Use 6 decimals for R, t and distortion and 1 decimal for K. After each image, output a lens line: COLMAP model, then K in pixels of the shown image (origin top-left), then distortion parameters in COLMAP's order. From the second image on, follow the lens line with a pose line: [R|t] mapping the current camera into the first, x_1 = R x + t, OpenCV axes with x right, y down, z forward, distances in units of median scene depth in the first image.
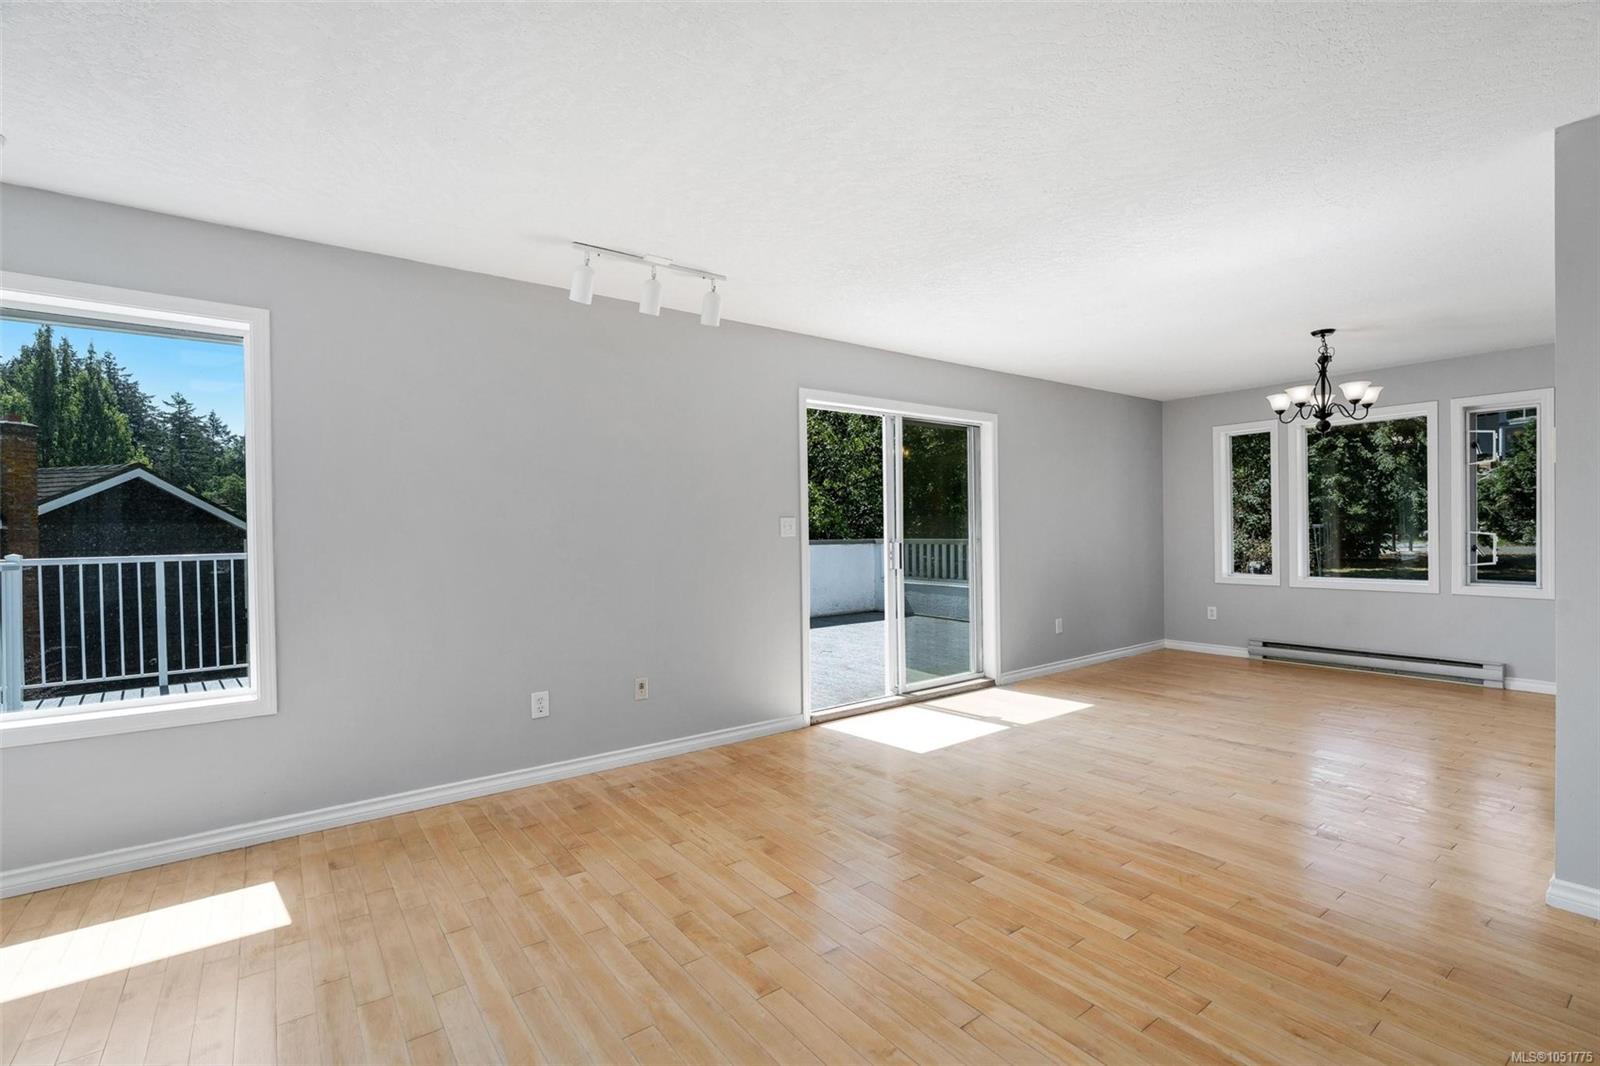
lens RADIAL K [[723.7, 0, 800.6], [0, 723.7, 529.4], [0, 0, 1]] dist [-0.004836, 0.000670]
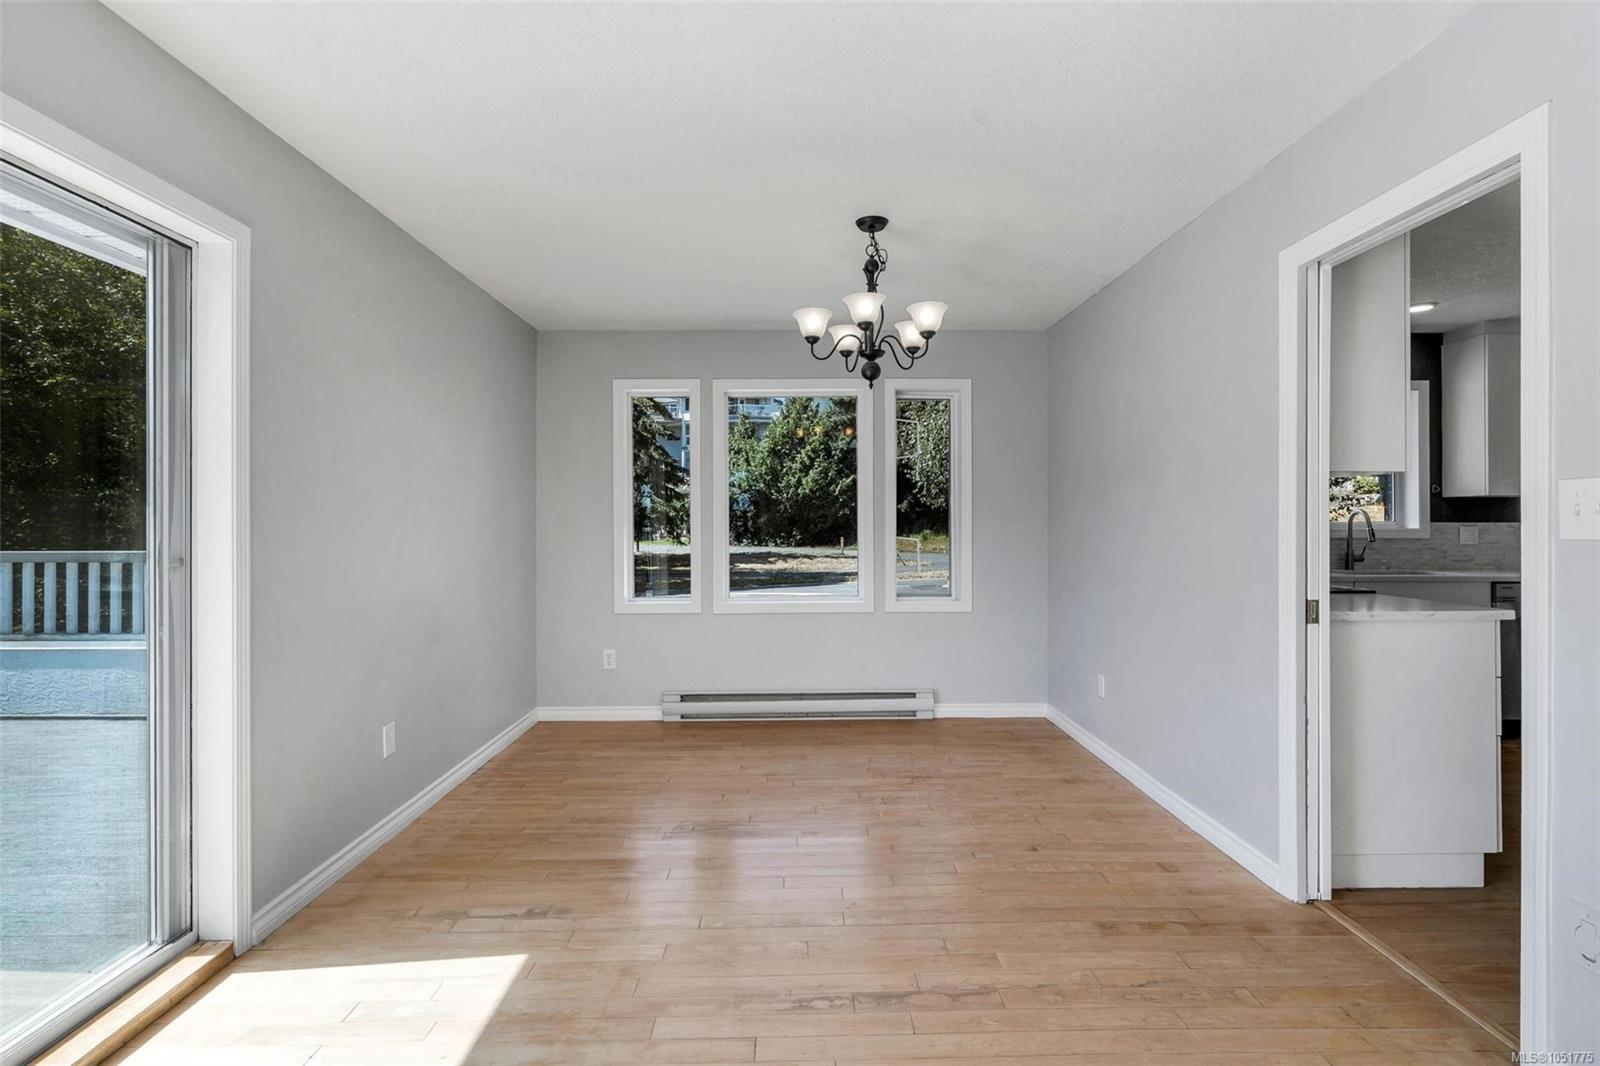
lens RADIAL K [[773.2, 0, 808.8], [0, 773.2, 519.8], [0, 0, 1]] dist [-0.009109, 0.001020]
pose [[0.580919, 0.015738, 0.813810, 0.143277], [-0.004492, 0.999860, -0.016129, -0.002302], [-0.813949, 0.005714, 0.580908, 0.650084]]
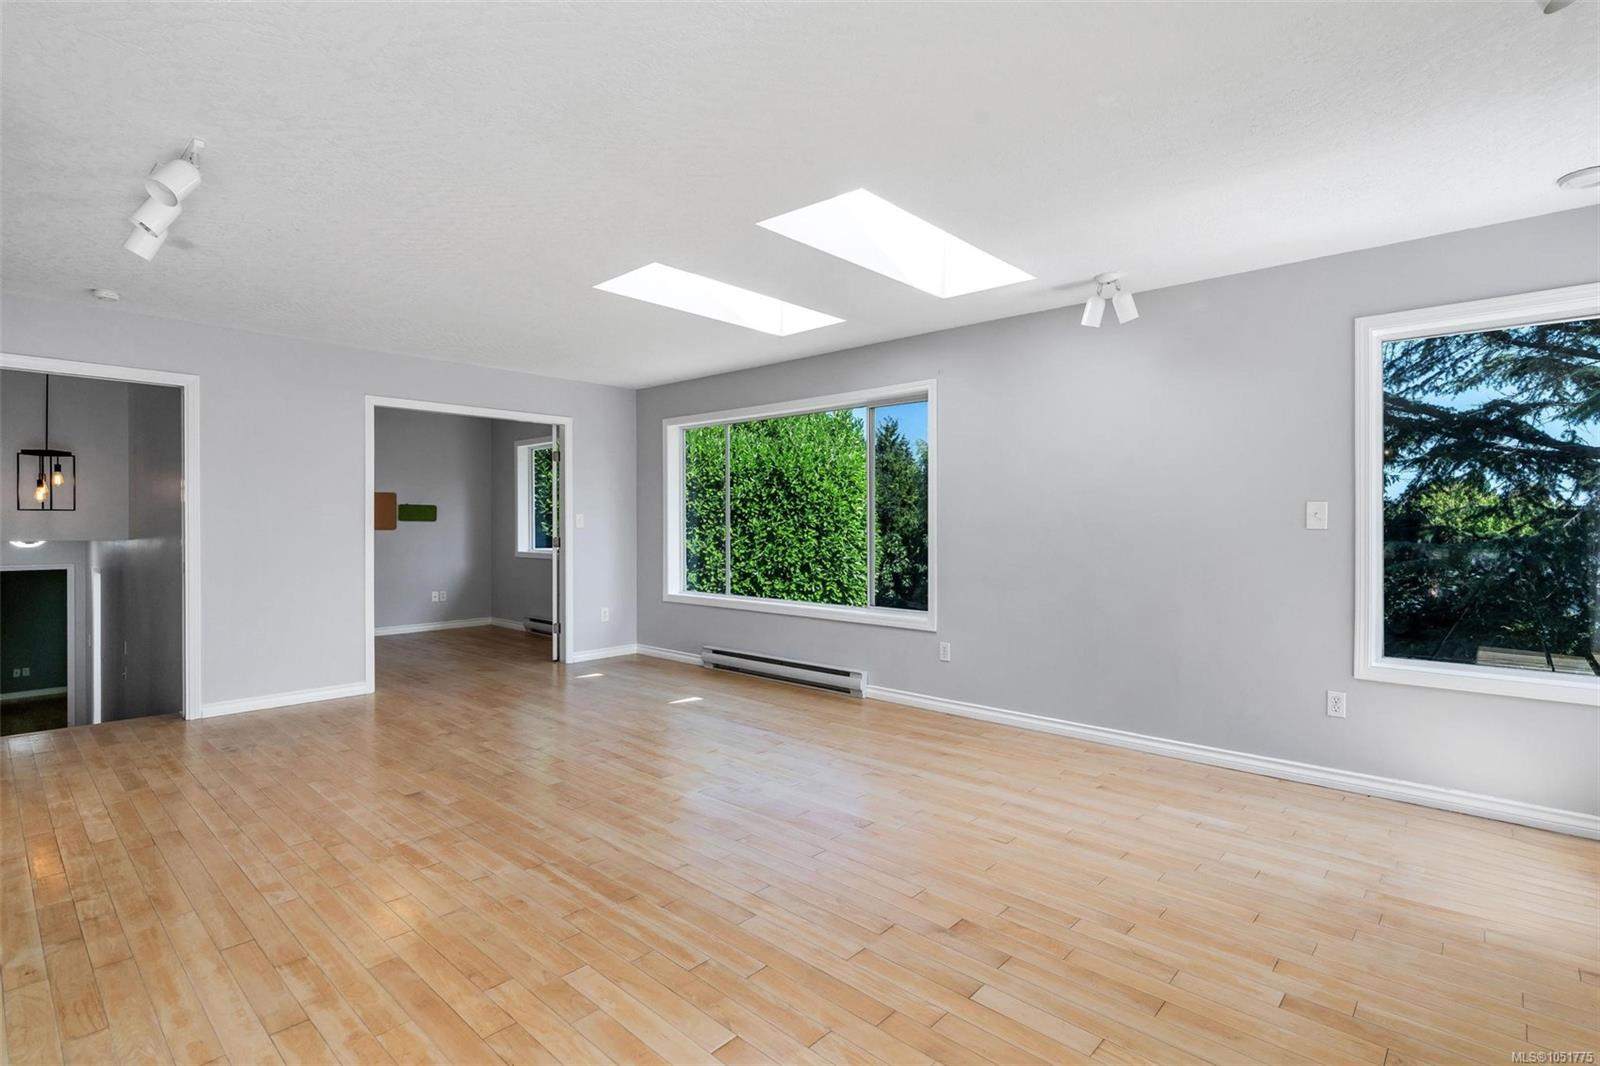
lens RADIAL K [[773.2, 0, 800.4], [0, 773.2, 529.8], [0, 0, 1]] dist [-0.009109, 0.001020]
pose [[-0.981833, 0.014005, -0.189230, 0.162427], [0.012034, 0.999861, 0.011560, -0.000783], [0.189366, 0.009073, -0.981865, 0.916959]]
